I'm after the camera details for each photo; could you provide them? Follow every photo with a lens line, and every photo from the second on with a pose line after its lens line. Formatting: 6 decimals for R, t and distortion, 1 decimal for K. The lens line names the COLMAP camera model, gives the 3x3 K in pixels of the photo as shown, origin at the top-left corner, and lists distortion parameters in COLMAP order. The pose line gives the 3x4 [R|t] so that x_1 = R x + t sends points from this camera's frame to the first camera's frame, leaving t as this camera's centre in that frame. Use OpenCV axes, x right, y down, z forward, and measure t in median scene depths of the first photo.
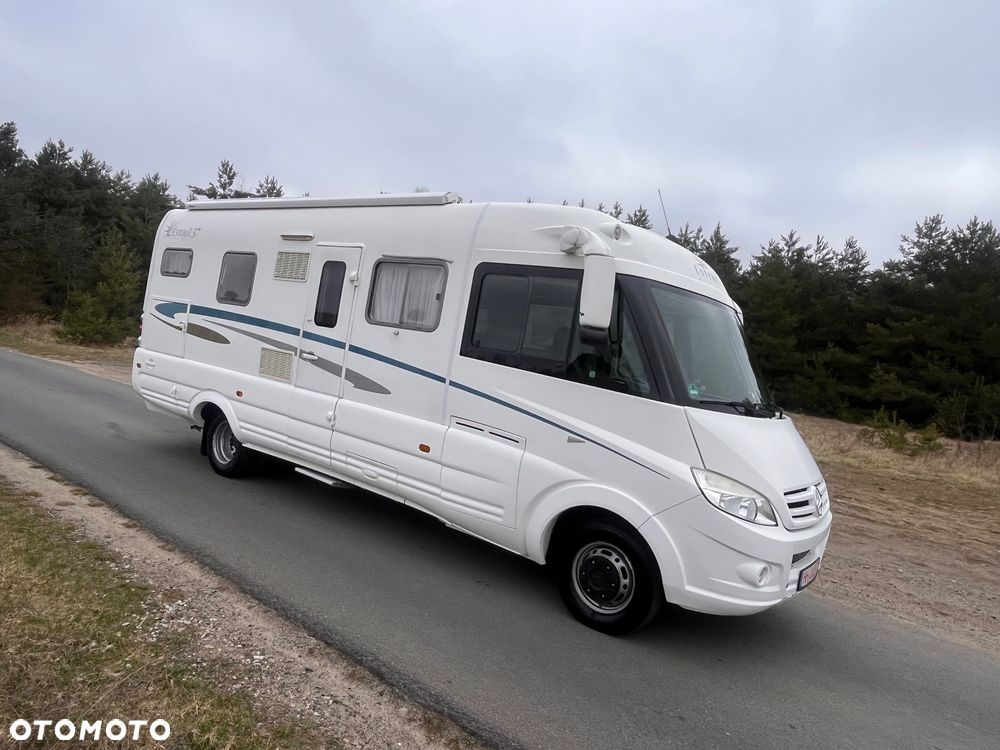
lens RADIAL K [[662.9, 0, 500.0], [0, 662.9, 375.0], [0, 0, 1]] dist [-0.004777, 0.000180]
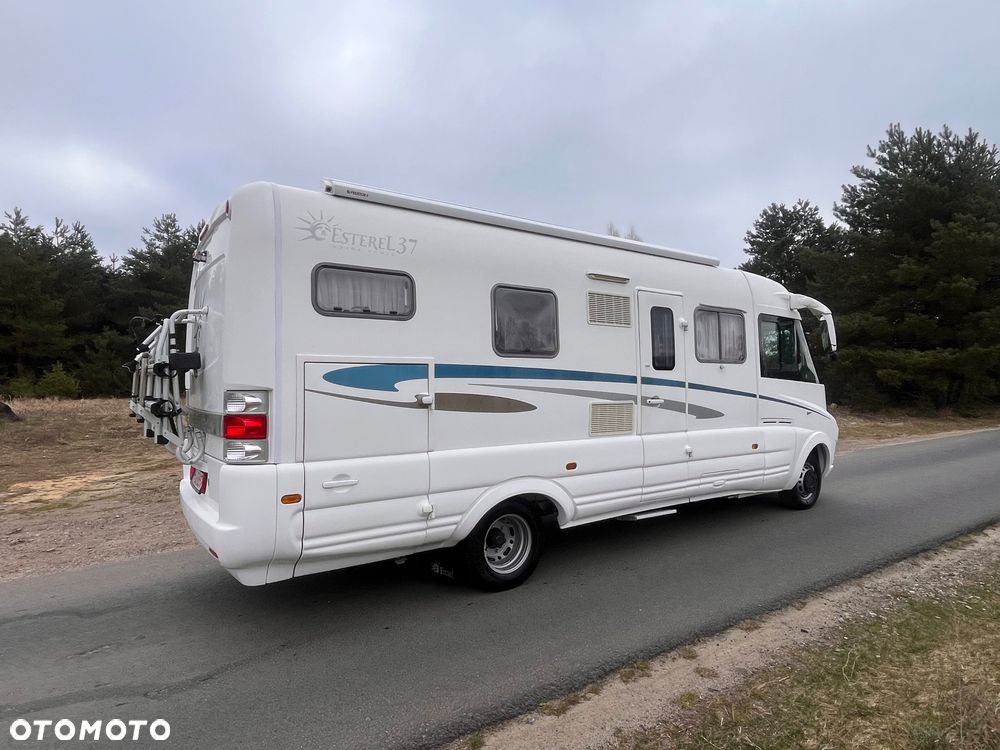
lens RADIAL K [[575.8, 0, 502.2], [0, 575.8, 369.3], [0, 0, 1]] dist [-0.001577, 0.000533]
pose [[0.302404, -0.126998, 0.944682, -1.264189], [0.083379, 0.990810, 0.106509, -0.202373], [-0.949526, 0.046558, 0.310214, 1.010960]]
